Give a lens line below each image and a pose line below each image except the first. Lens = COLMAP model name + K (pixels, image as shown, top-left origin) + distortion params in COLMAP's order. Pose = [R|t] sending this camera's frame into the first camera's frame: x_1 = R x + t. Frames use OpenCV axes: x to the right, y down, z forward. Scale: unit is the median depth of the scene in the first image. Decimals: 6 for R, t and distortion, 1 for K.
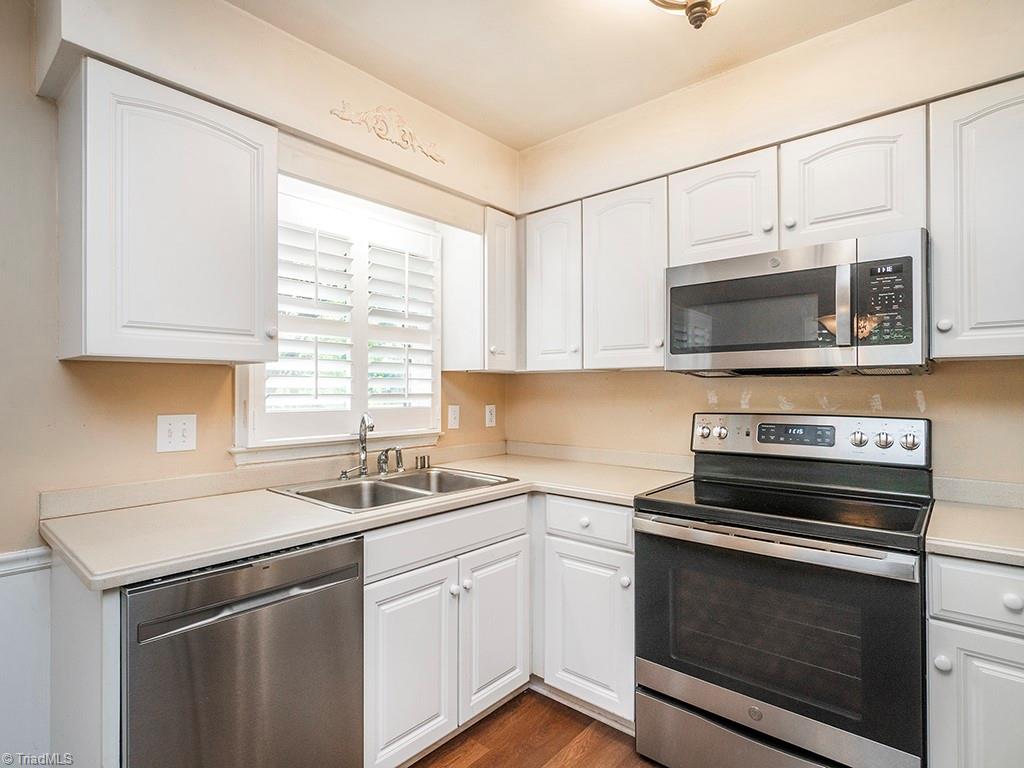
lens RADIAL K [[526.6, 0, 508.7], [0, 526.6, 389.6], [0, 0, 1]] dist [-0.006056, -0.000087]
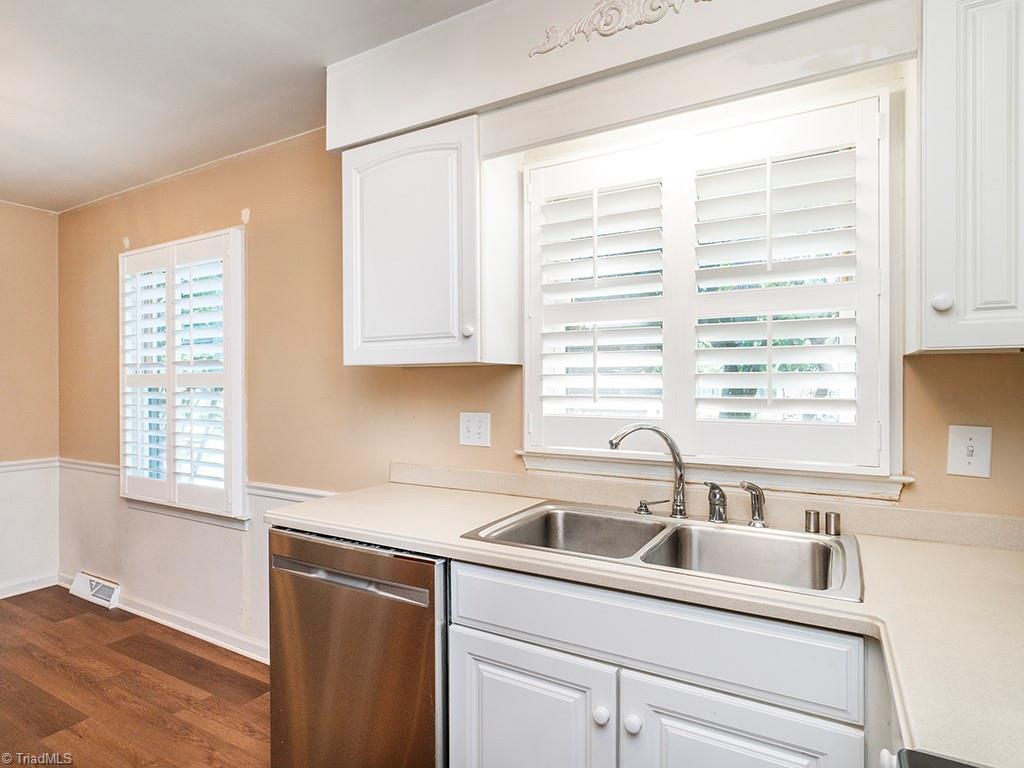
lens RADIAL K [[640.4, 0, 504.0], [0, 640.4, 388.7], [0, 0, 1]] dist [0.001304, 0.003348]
pose [[0.132093, 0.007147, -0.991212, 0.535054], [-0.002282, 0.999974, 0.006906, -0.008674], [0.991235, 0.001350, 0.132106, 0.672726]]
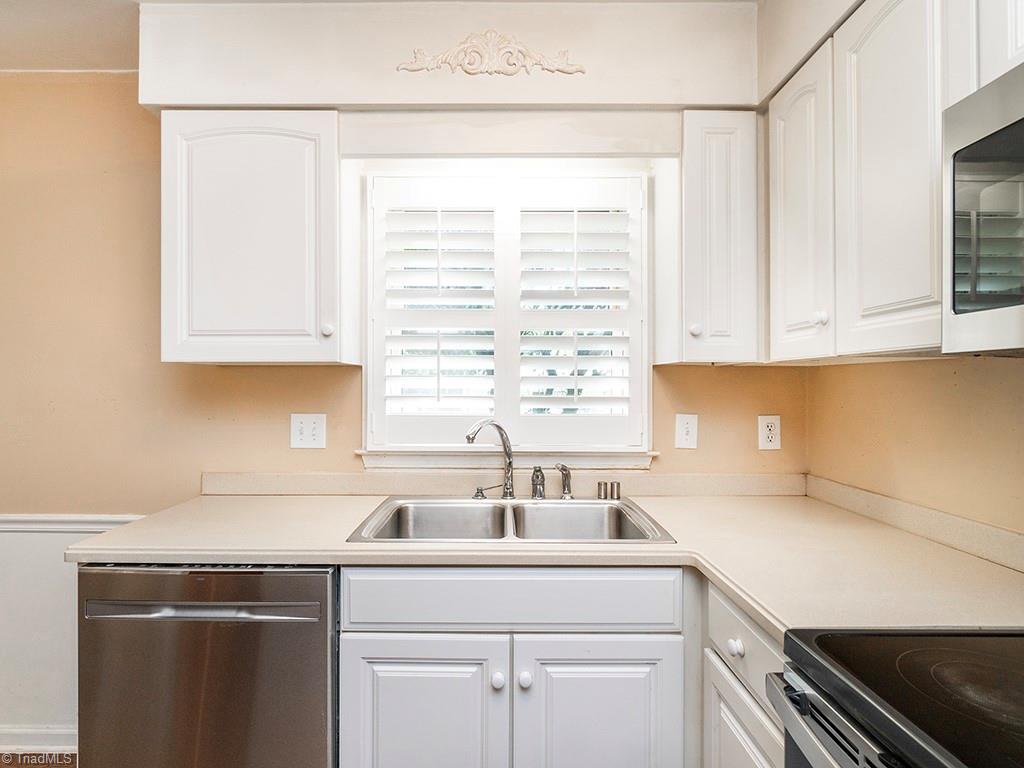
lens RADIAL K [[577.3, 0, 504.5], [0, 577.3, 385.6], [0, 0, 1]] dist [-0.004000, 0.000936]
pose [[0.662550, 0.000870, -0.749017, 0.396096], [-0.004449, 0.999986, -0.002774, -0.006135], [0.749005, 0.005171, 0.662545, 0.416862]]
